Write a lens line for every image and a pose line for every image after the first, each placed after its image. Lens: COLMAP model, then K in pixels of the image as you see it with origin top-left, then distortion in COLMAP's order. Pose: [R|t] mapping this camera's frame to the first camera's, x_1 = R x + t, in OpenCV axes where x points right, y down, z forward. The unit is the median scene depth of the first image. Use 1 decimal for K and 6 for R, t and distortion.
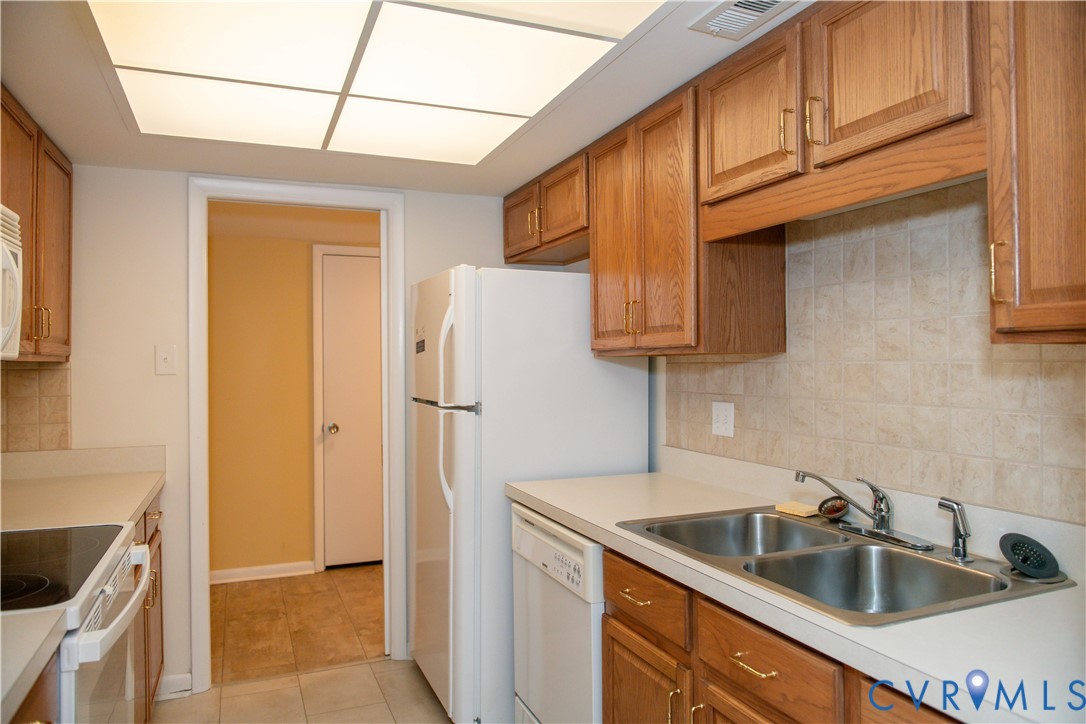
lens RADIAL K [[735.0, 0, 543.0], [0, 735.0, 362.0], [0, 0, 1]] dist [-0.023576, -0.003935]
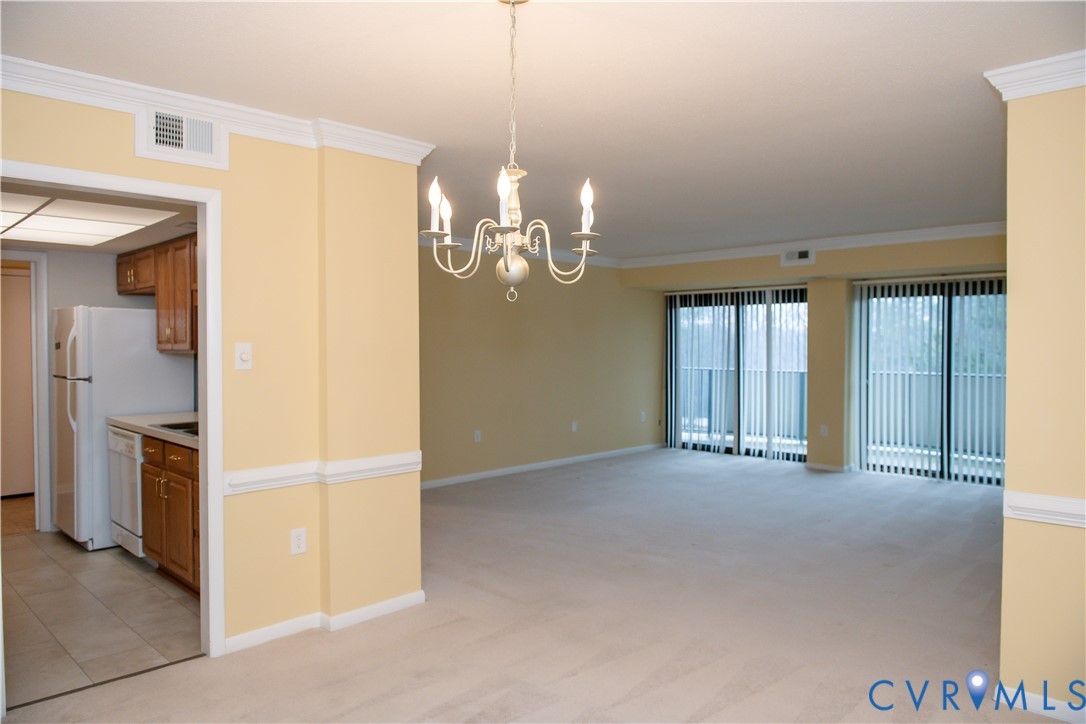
lens RADIAL K [[735.0, 0, 543.0], [0, 735.0, 362.0], [0, 0, 1]] dist [-0.023576, -0.003935]
pose [[0.921650, -0.001472, 0.388020, 0.267755], [-0.006639, 0.999787, 0.019561, -0.028825], [-0.387966, -0.020604, 0.921443, -1.238689]]
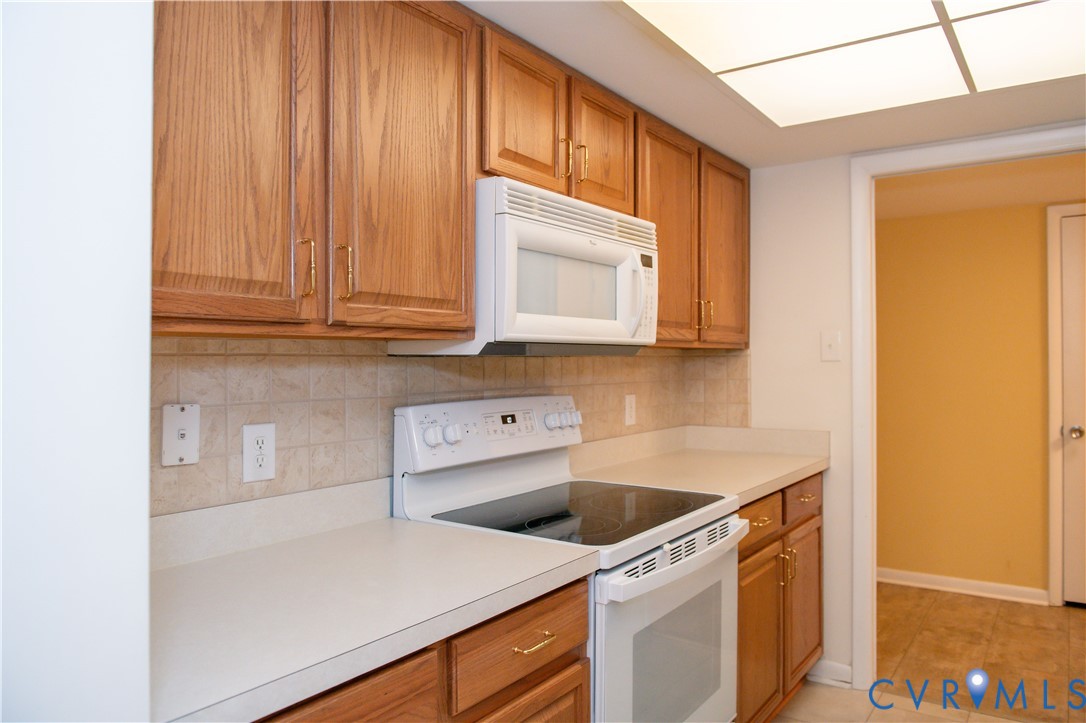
lens RADIAL K [[752.7, 0, 543.0], [0, 752.7, 361.5], [0, 0, 1]] dist [-0.019557, -0.005195]
pose [[0.531719, 0.005183, -0.846905, 0.168350], [0.002233, 0.999969, 0.007521, 0.010643], [0.846918, -0.005890, 0.531691, 0.135004]]
